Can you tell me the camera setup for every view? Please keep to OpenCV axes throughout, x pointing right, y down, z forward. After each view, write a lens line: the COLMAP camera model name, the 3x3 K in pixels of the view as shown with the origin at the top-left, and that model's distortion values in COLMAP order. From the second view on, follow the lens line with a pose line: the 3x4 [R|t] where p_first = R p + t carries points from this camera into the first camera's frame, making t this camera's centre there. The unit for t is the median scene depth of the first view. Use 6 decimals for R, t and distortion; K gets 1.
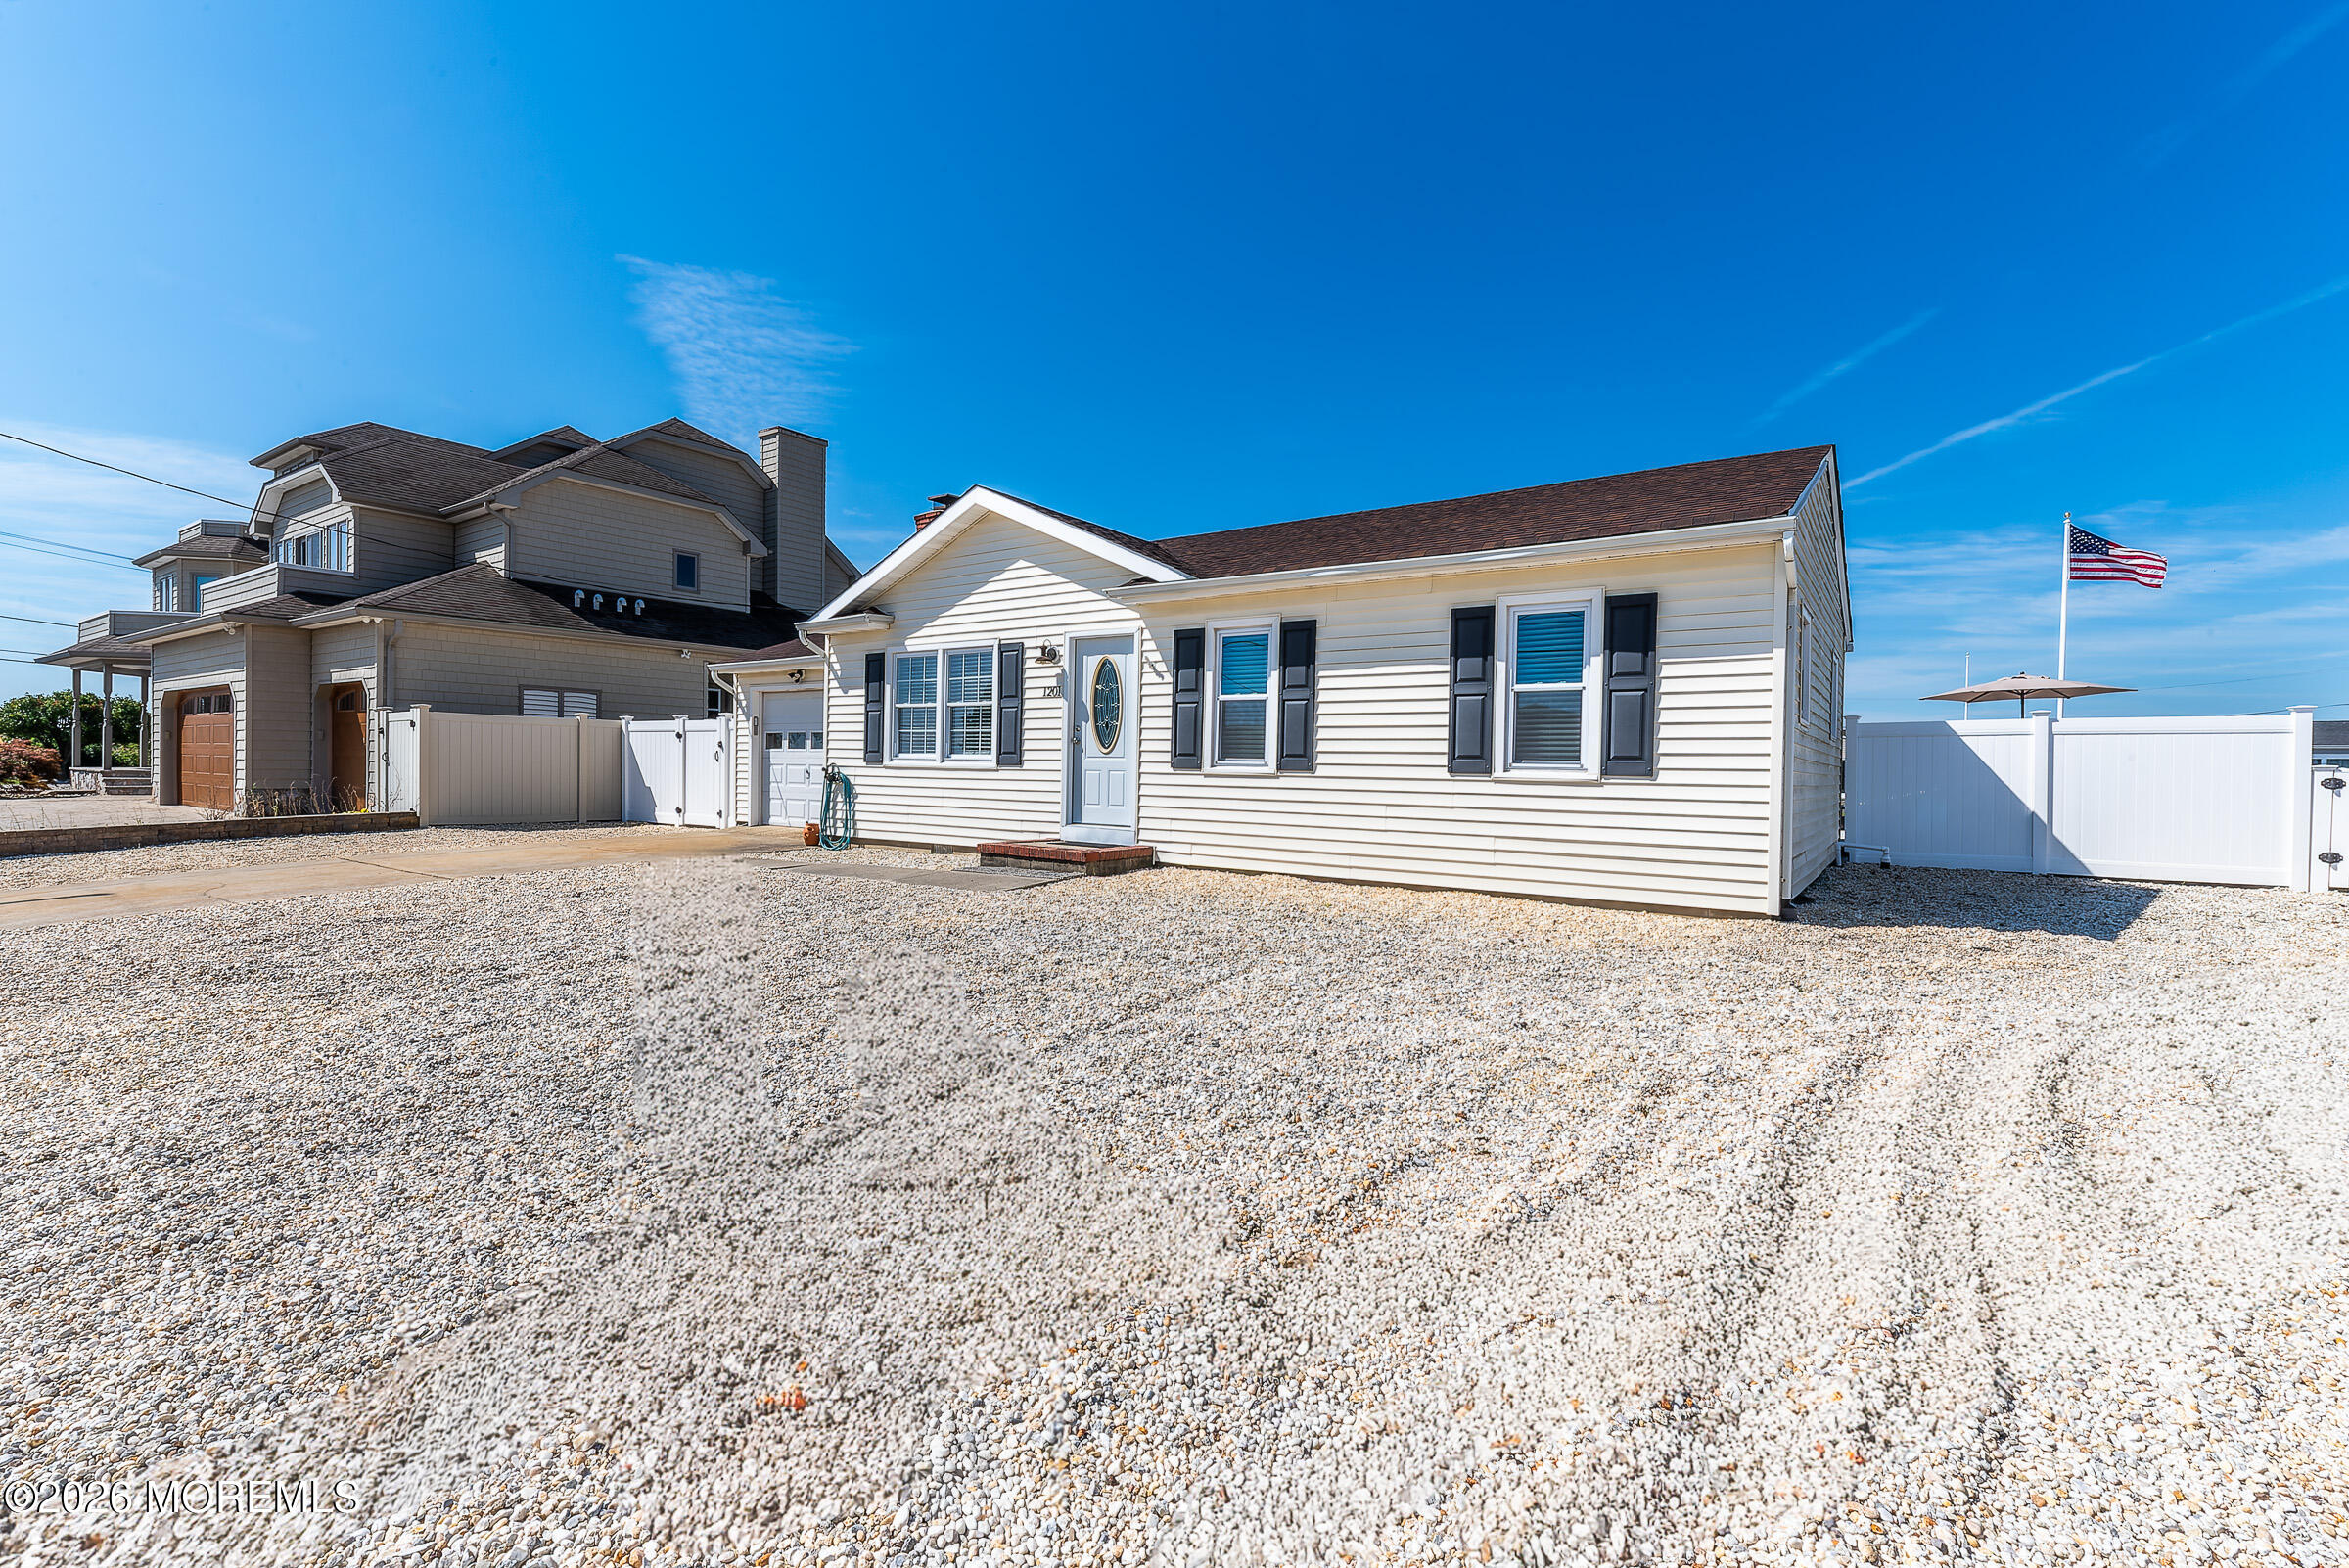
lens RADIAL K [[1025.3, 0, 1185.0], [0, 1025.3, 775.1], [0, 0, 1]] dist [-0.001153, 0.000094]
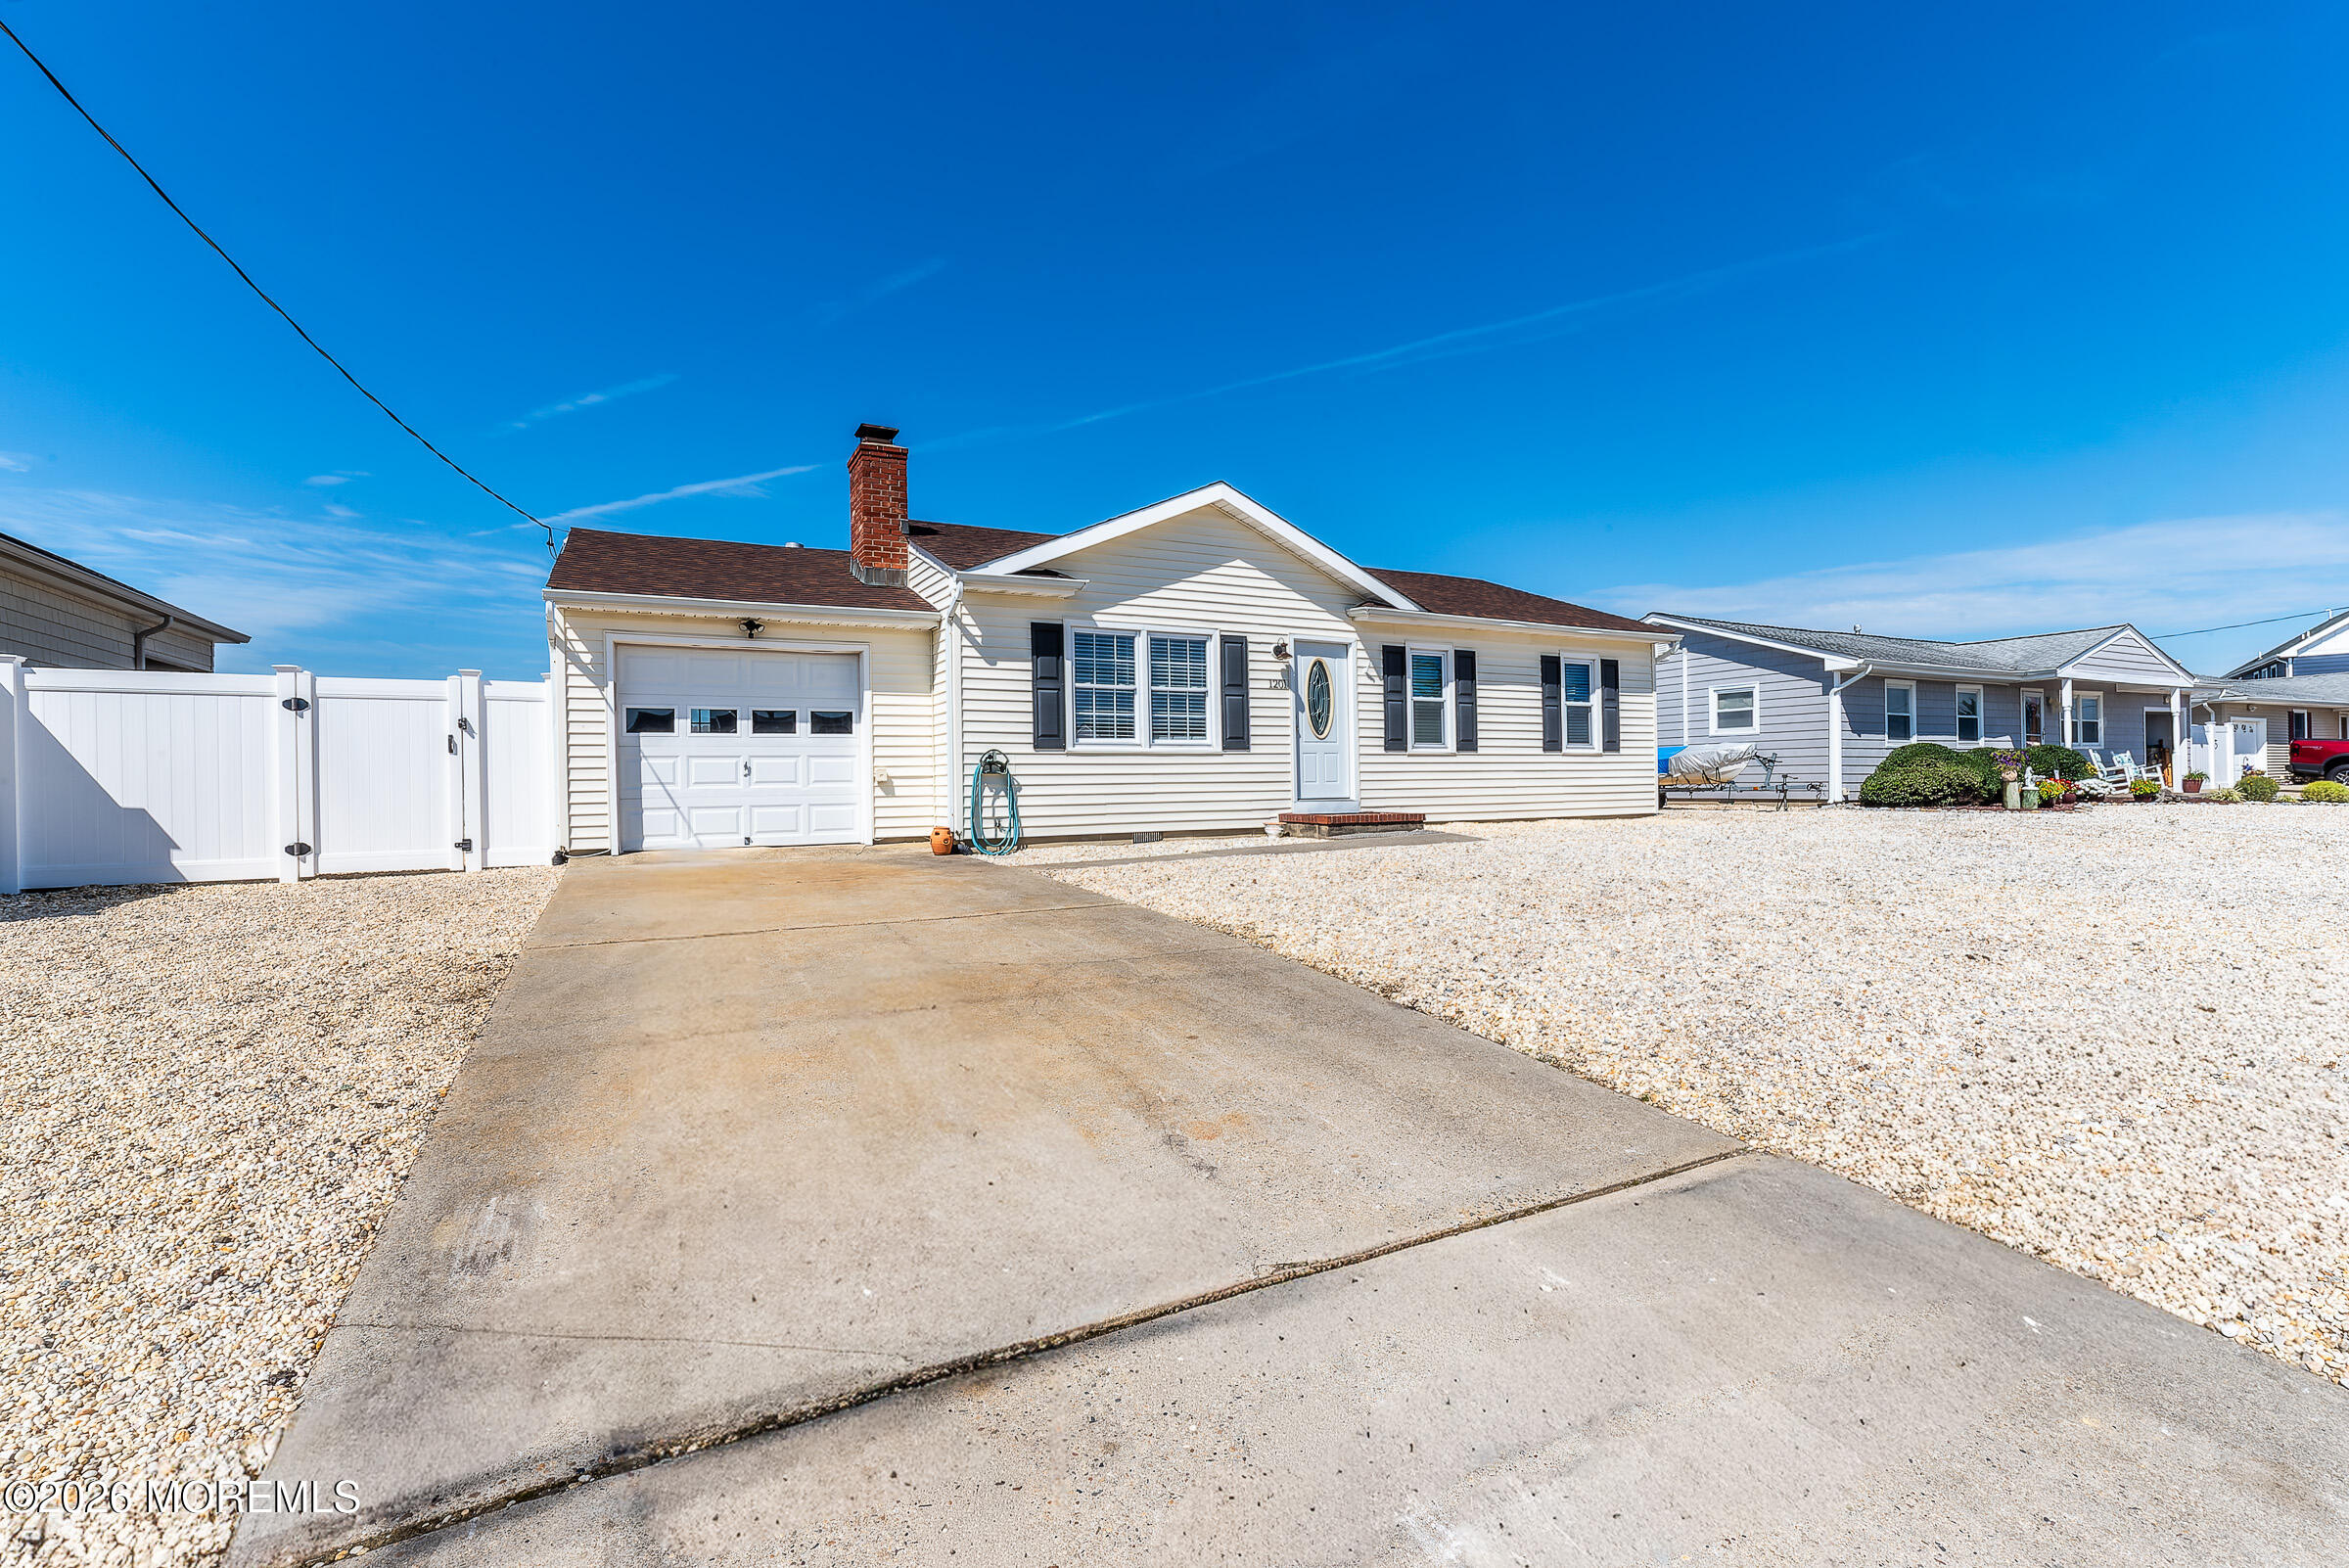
lens RADIAL K [[1025.3, 0, 1185.0], [0, 1025.3, 775.1], [0, 0, 1]] dist [-0.001153, 0.000094]
pose [[0.453380, -0.016188, 0.891170, -1.199098], [0.027527, 0.999612, 0.004153, 0.011653], [-0.890892, 0.022649, 0.453650, 0.586969]]
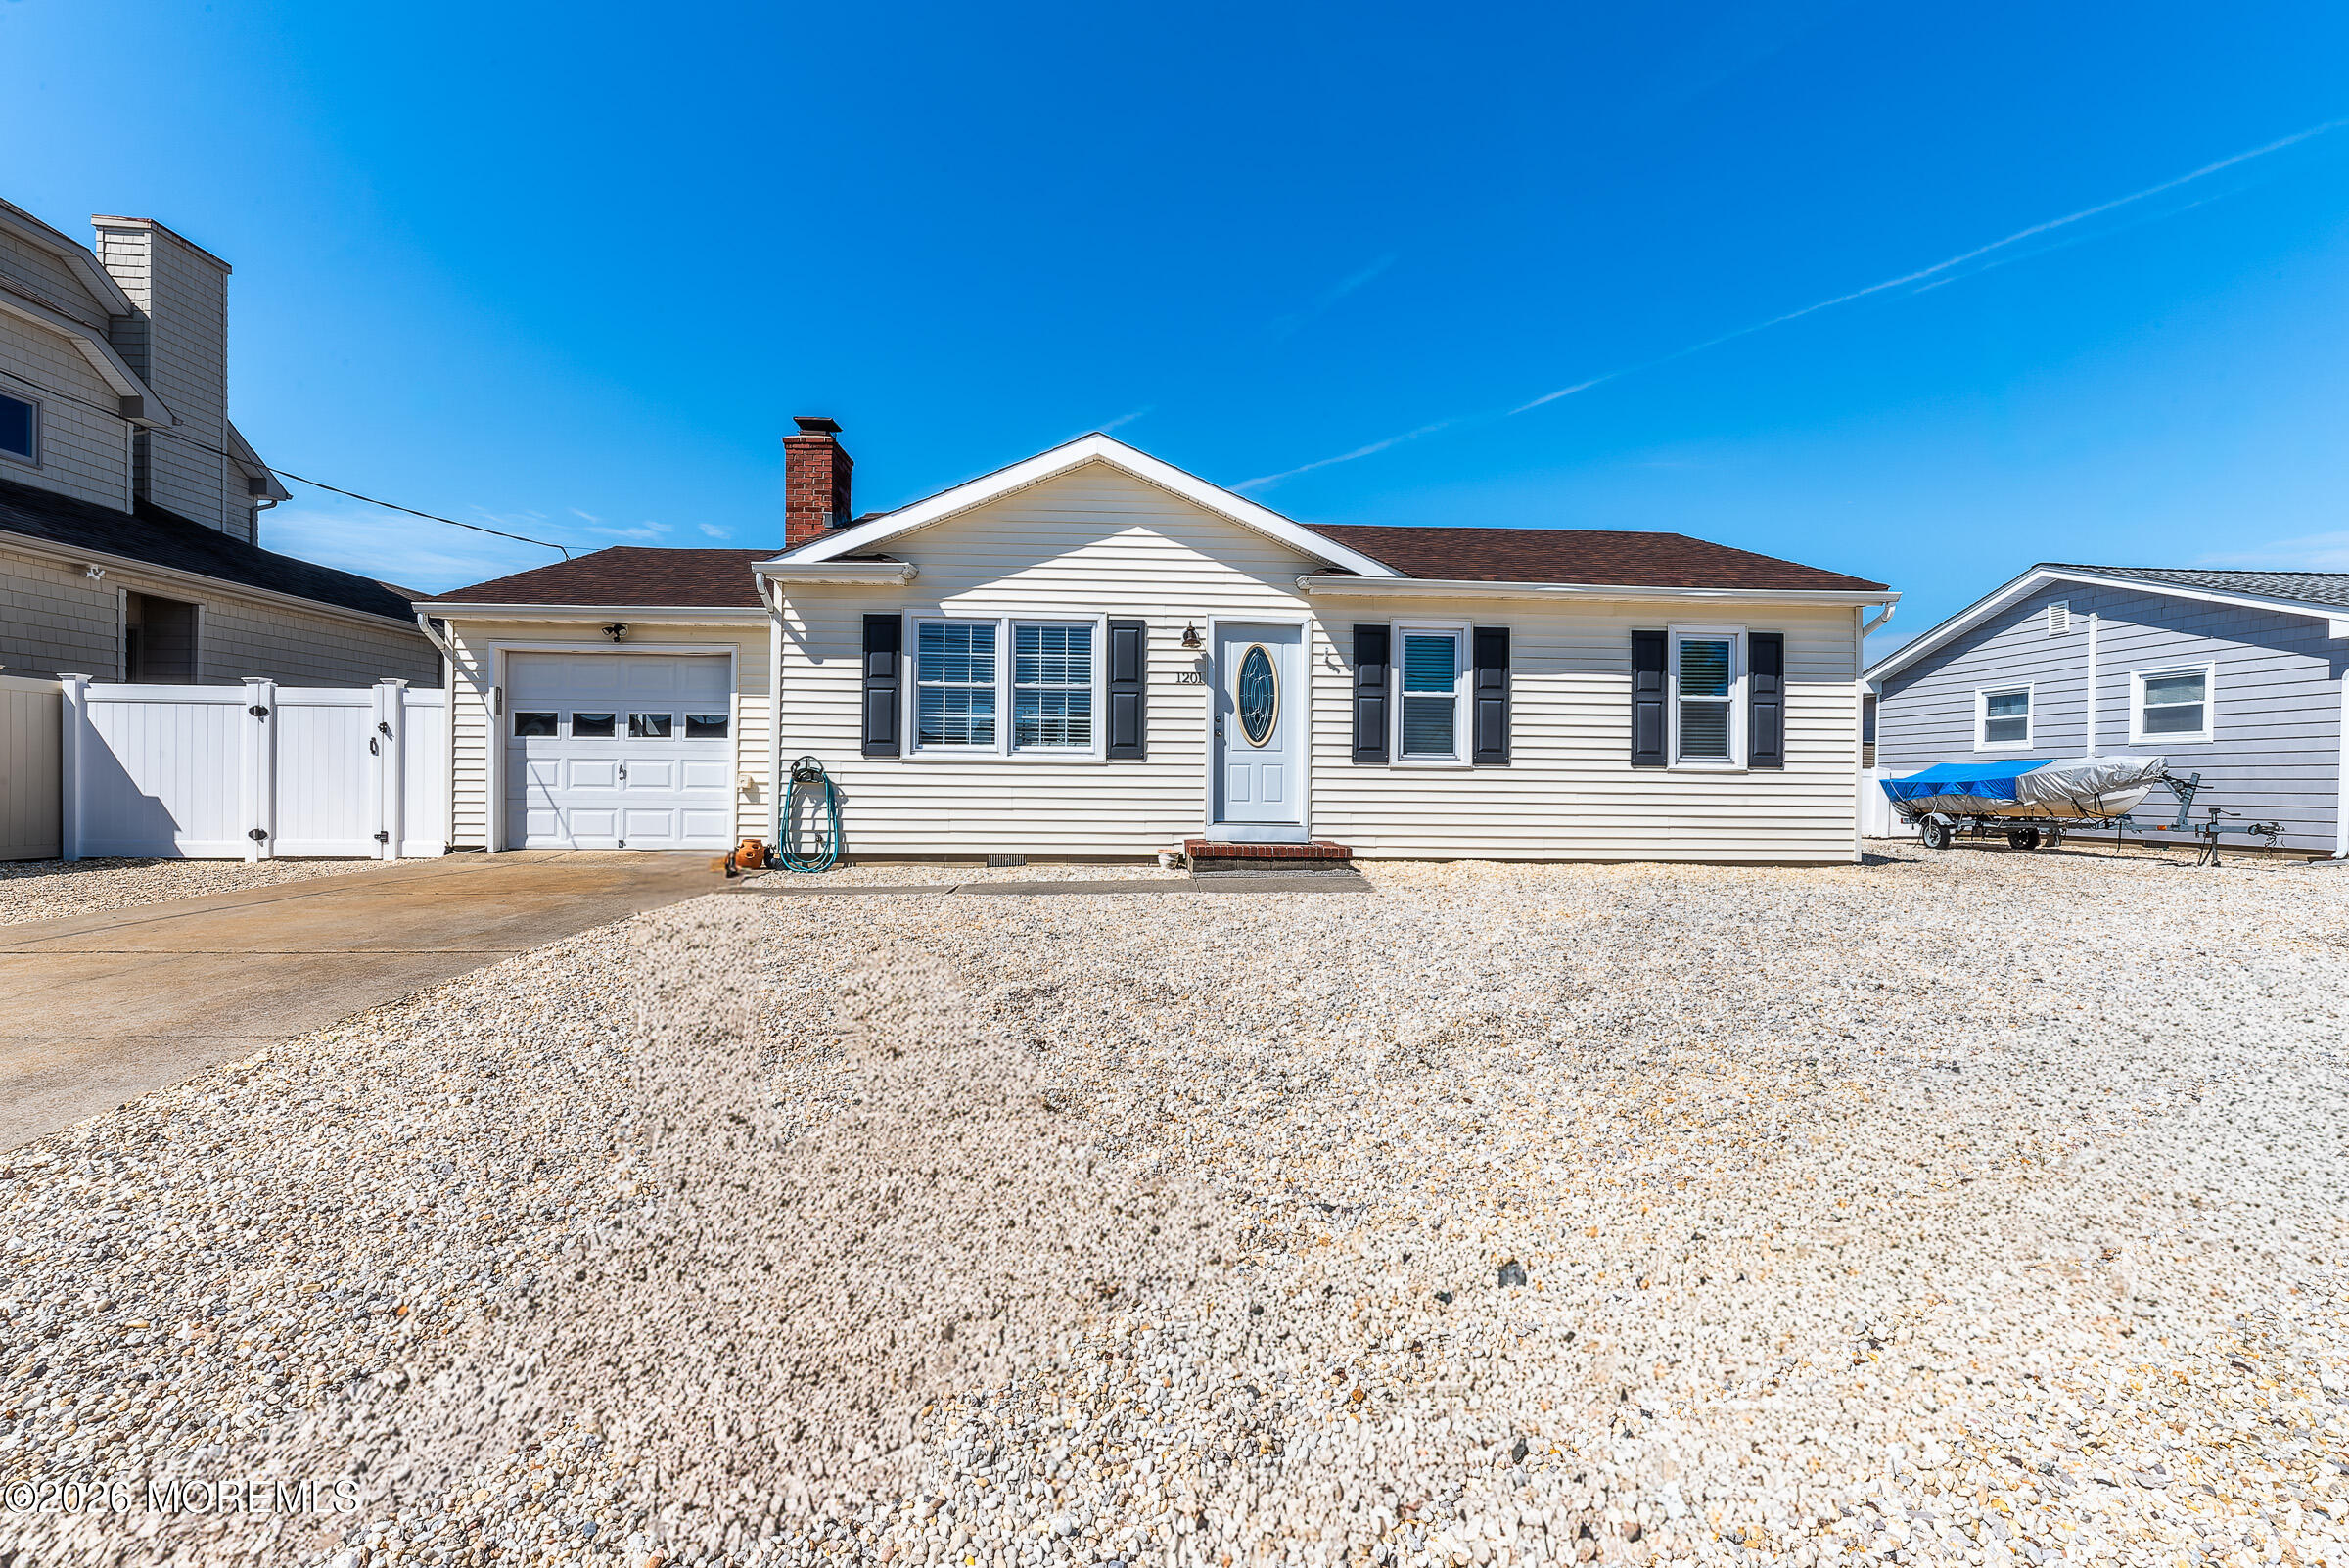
lens RADIAL K [[1025.3, 0, 1185.0], [0, 1025.3, 775.1], [0, 0, 1]] dist [-0.001153, 0.000094]
pose [[0.781822, -0.003020, 0.623494, -0.707490], [0.006345, 0.999975, -0.003112, 0.007540], [-0.623469, 0.006390, 0.781822, 0.295596]]
